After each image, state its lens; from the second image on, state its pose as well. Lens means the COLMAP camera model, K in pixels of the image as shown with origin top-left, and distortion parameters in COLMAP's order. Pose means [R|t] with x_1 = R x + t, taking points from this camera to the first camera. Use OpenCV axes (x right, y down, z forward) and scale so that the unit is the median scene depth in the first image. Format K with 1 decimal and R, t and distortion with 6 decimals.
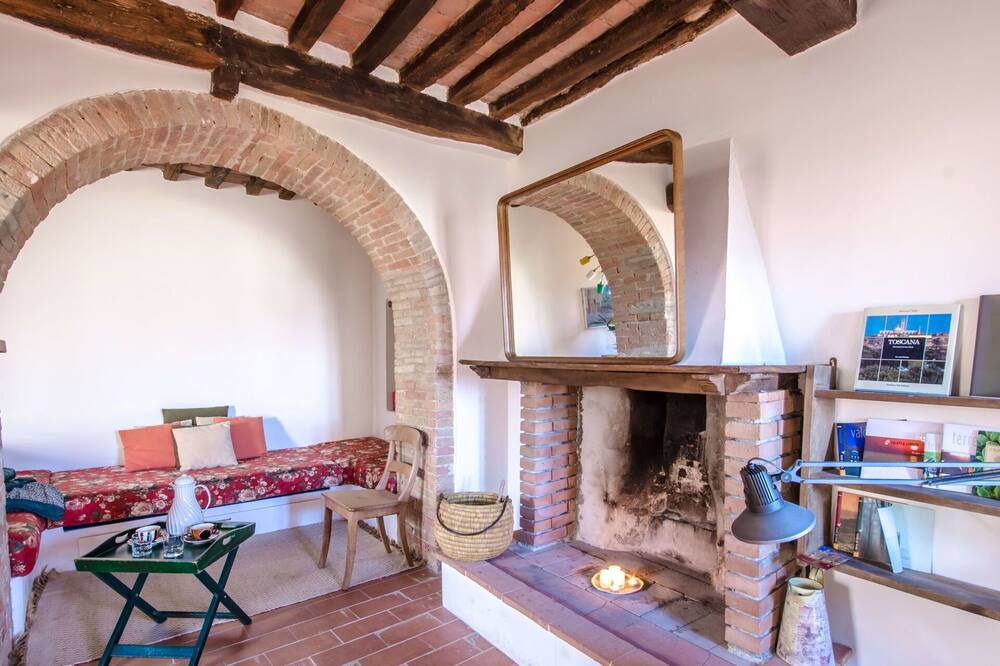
lens RADIAL K [[520.7, 0, 525.0], [0, 520.7, 382.3], [0, 0, 1]] dist [-0.000379, -0.000701]
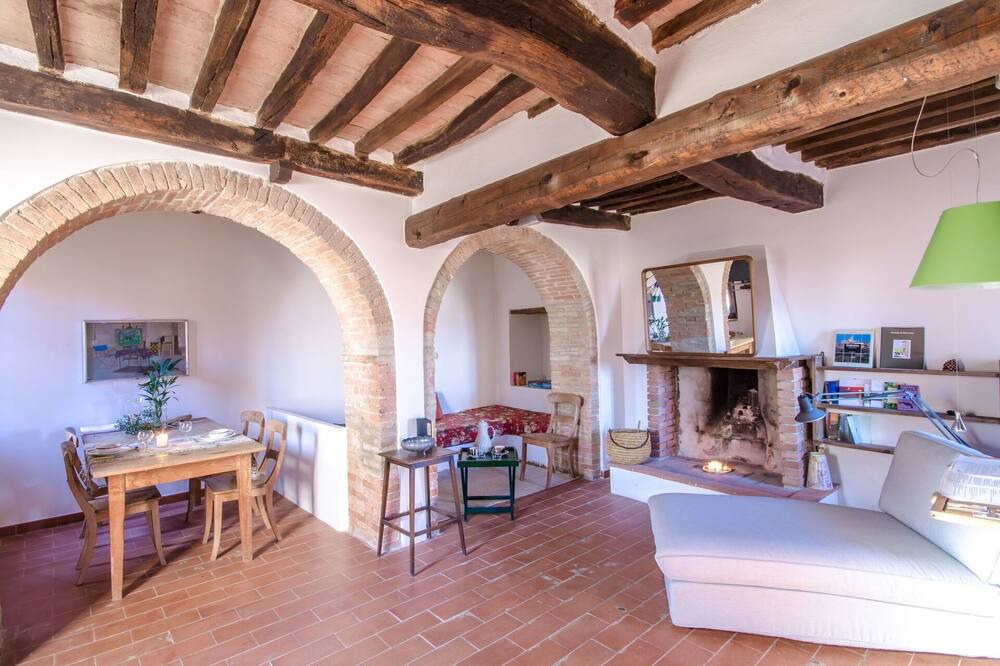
lens RADIAL K [[524.9, 0, 509.6], [0, 524.9, 323.7], [0, 0, 1]] dist [0.000366, -0.003916]
pose [[0.999016, -0.023974, 0.037307, -0.568225], [0.026391, 0.997491, -0.065692, -0.037856], [-0.035638, 0.066611, 0.997142, -0.824213]]
